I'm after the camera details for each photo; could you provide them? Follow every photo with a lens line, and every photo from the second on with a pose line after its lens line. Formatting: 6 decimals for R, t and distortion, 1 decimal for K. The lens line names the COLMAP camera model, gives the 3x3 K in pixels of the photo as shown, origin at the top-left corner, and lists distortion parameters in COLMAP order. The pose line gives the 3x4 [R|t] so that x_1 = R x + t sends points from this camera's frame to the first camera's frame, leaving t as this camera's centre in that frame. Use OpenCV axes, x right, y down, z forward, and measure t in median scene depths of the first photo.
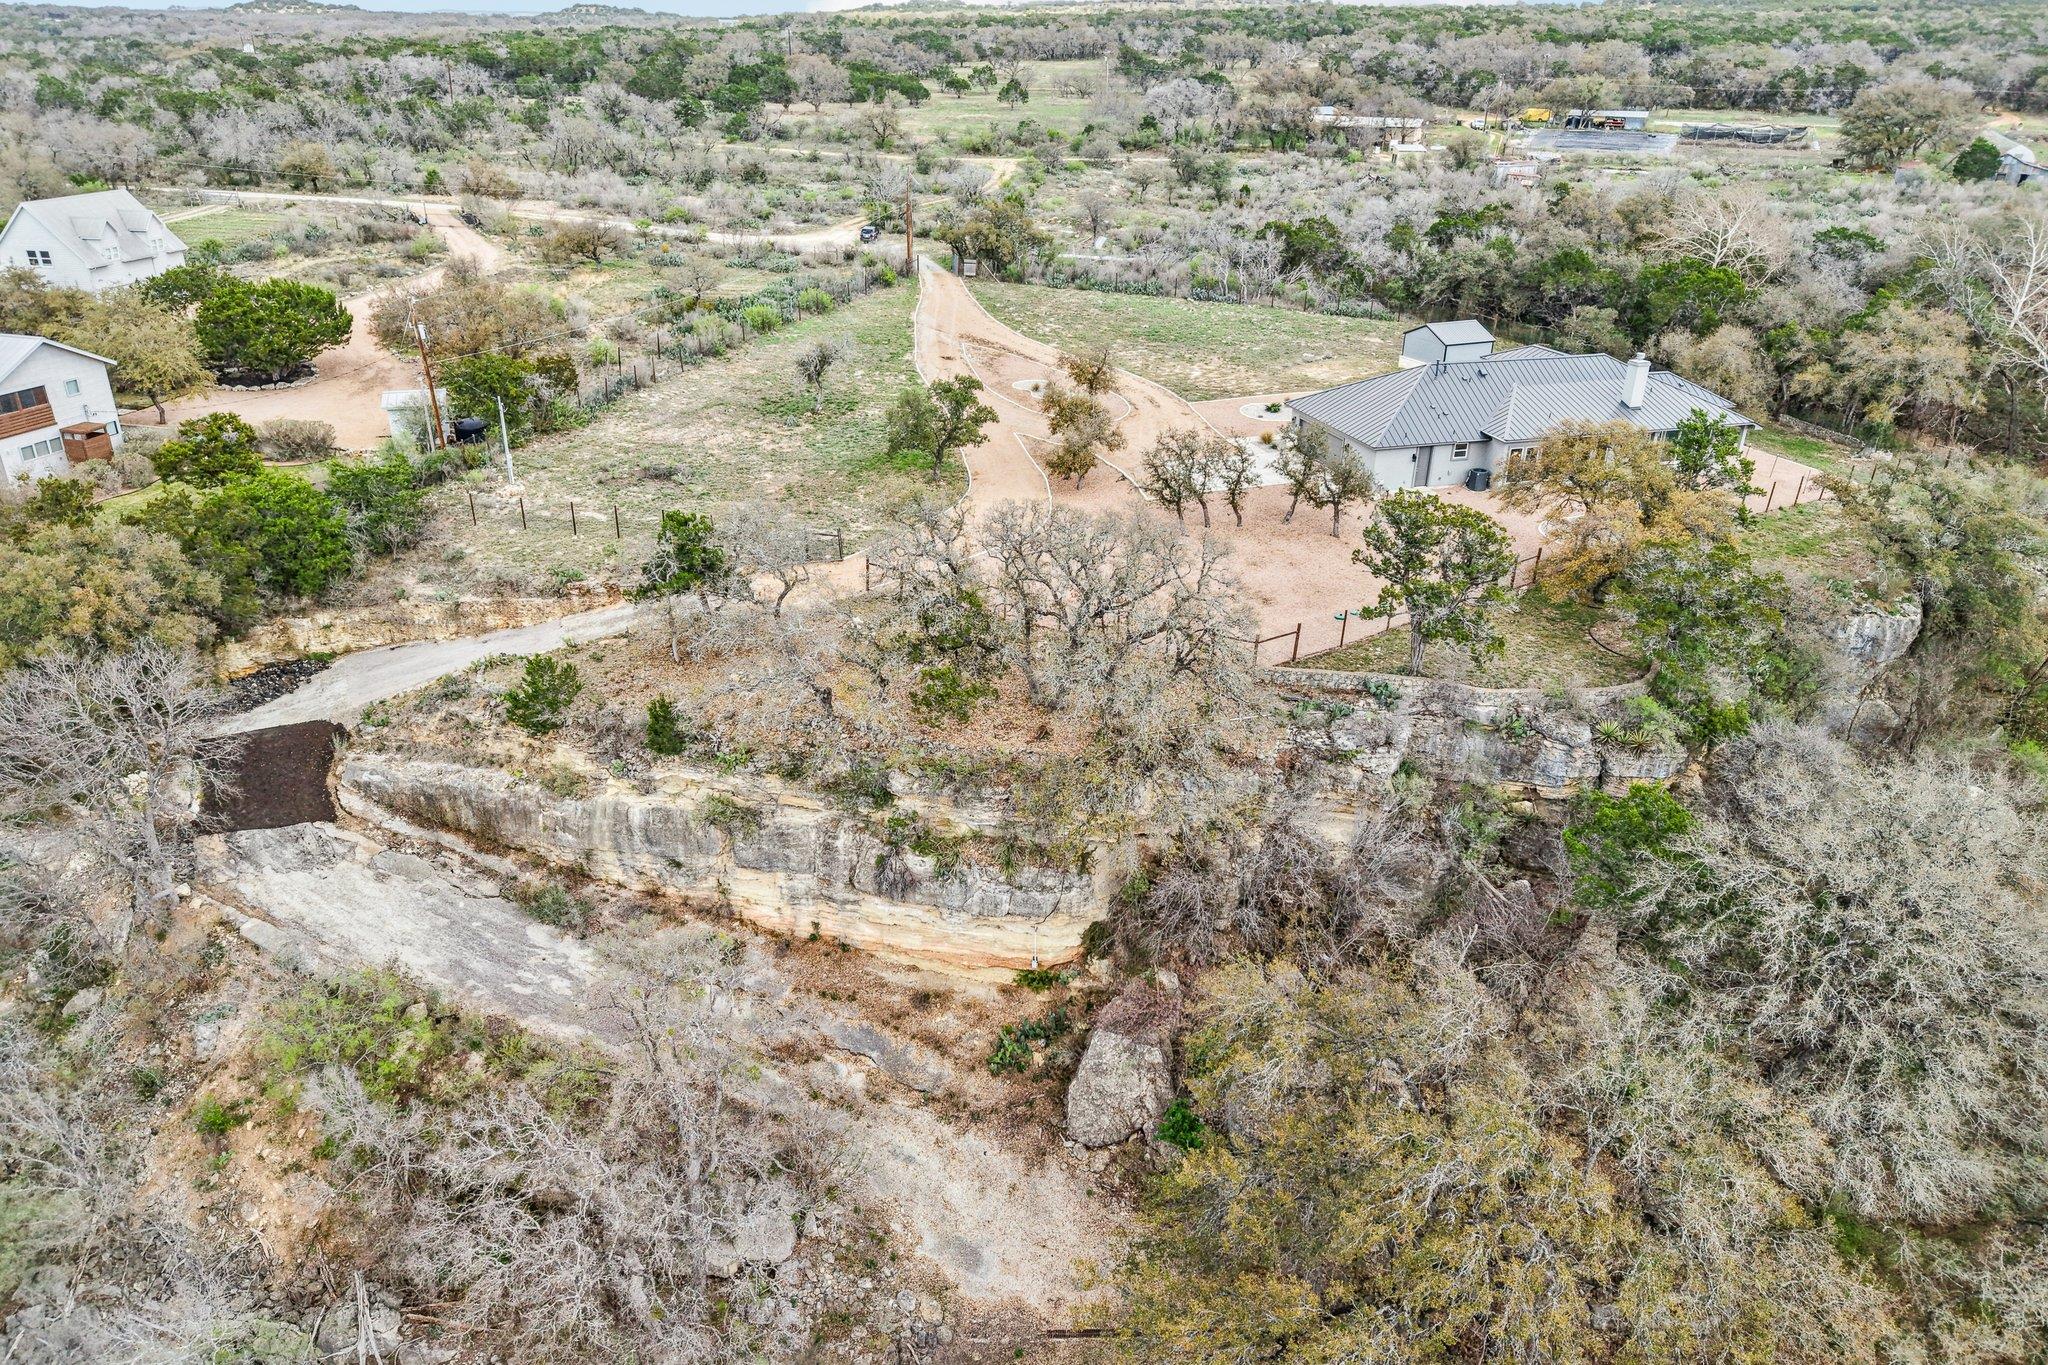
lens RADIAL K [[1410.1, 0, 1020.7], [0, 1410.1, 678.1], [0, 0, 1]] dist [0.001472, -0.001472]
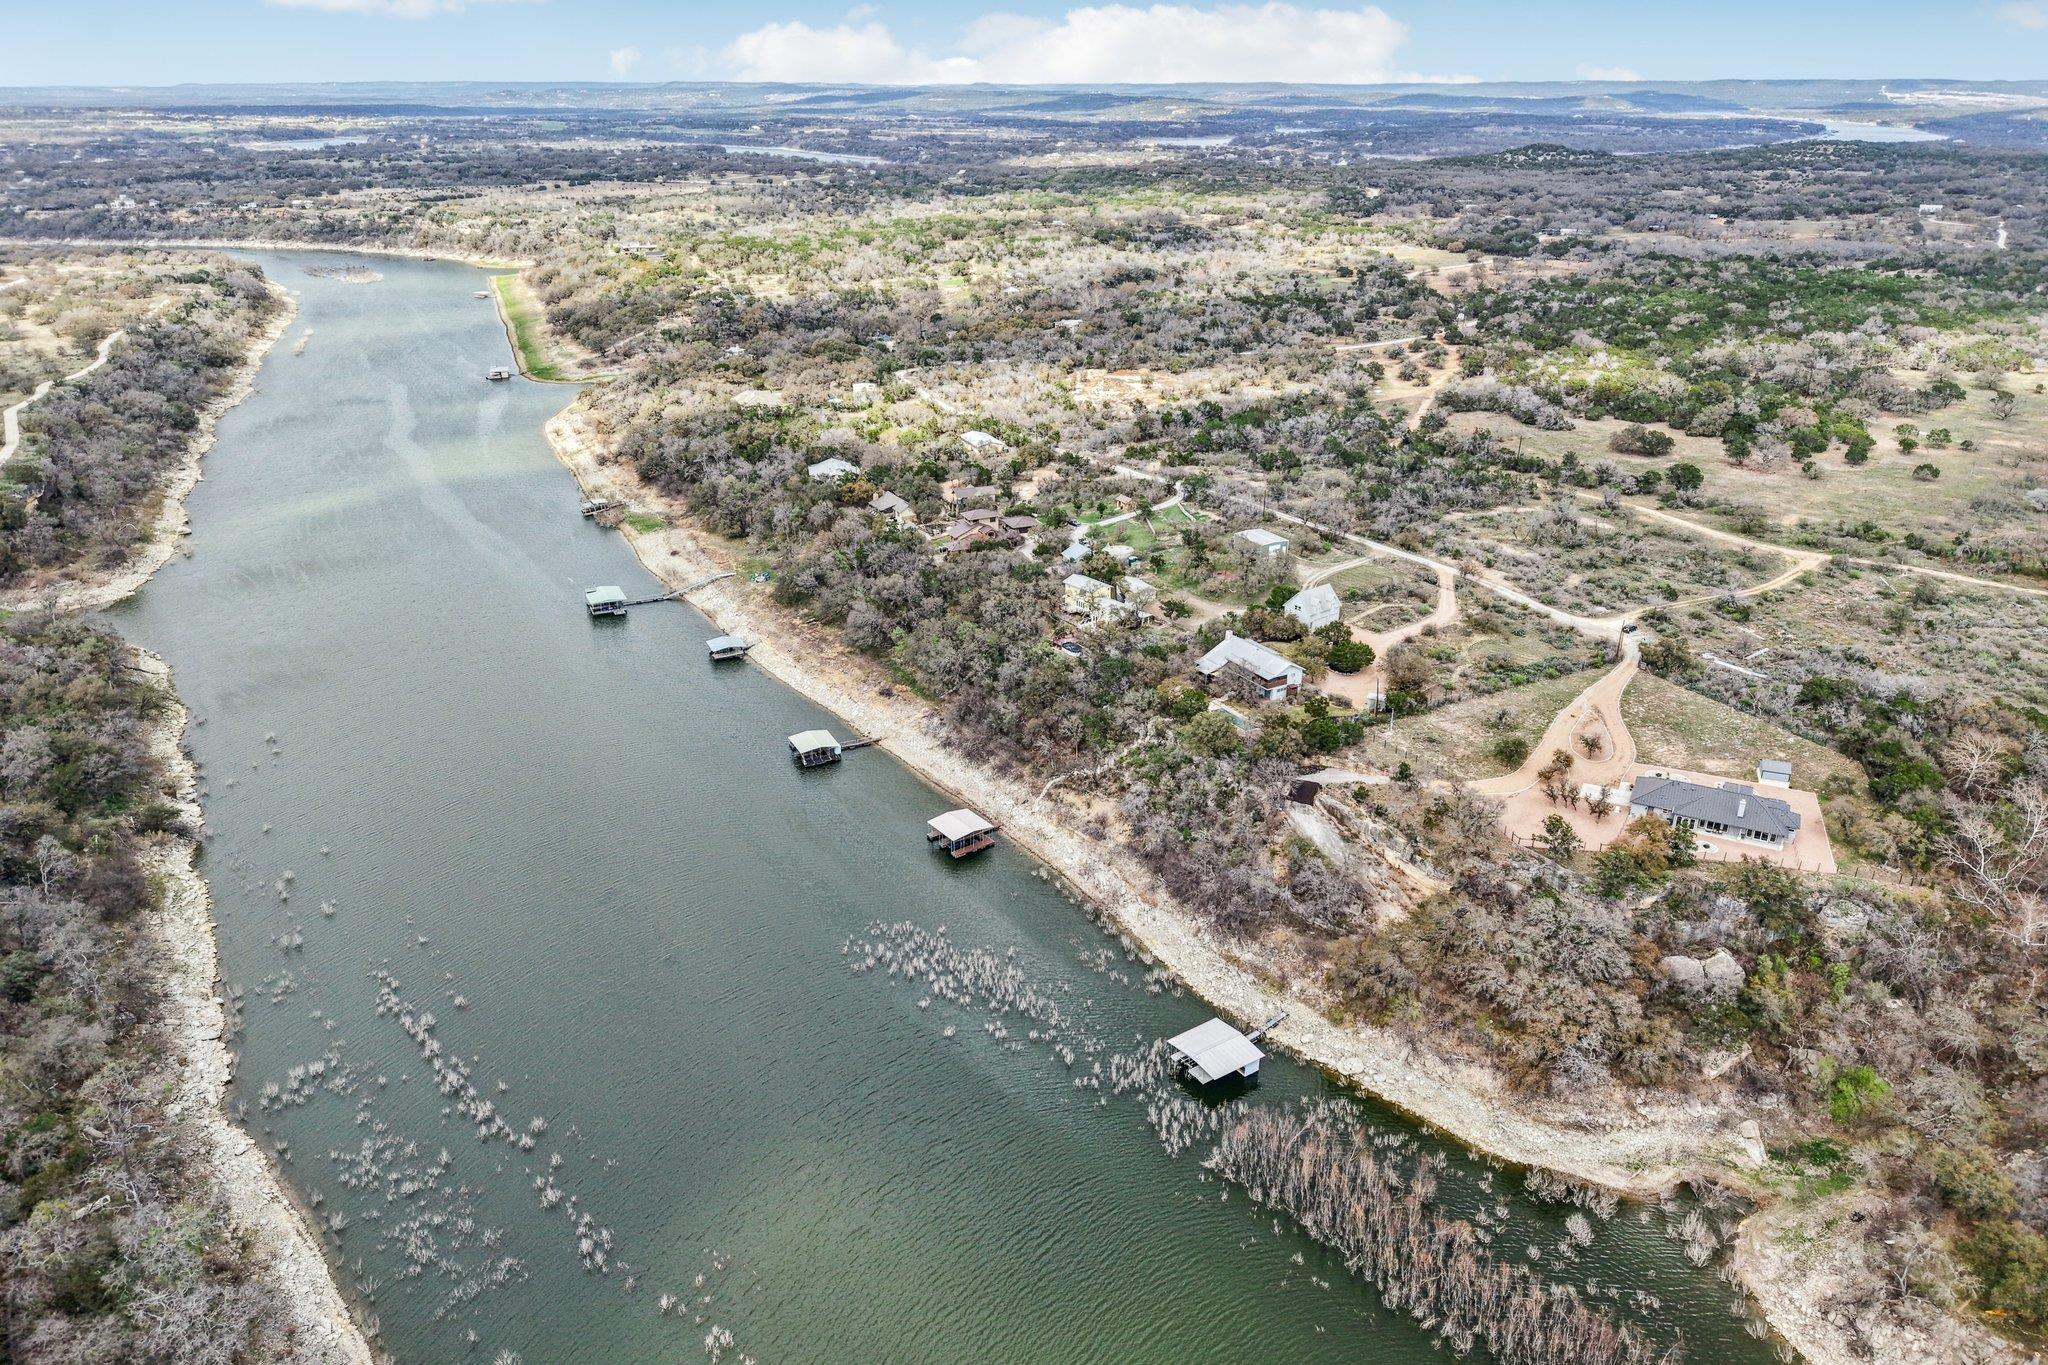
lens RADIAL K [[1410.1, 0, 1020.8], [0, 1410.1, 680.4], [0, 0, 1]] dist [0.001472, -0.001472]
pose [[0.707641, 0.272924, -0.651733, 1.636846], [-0.291149, 0.953071, 0.082989, -0.373580], [0.643798, 0.131025, 0.753894, -2.967685]]
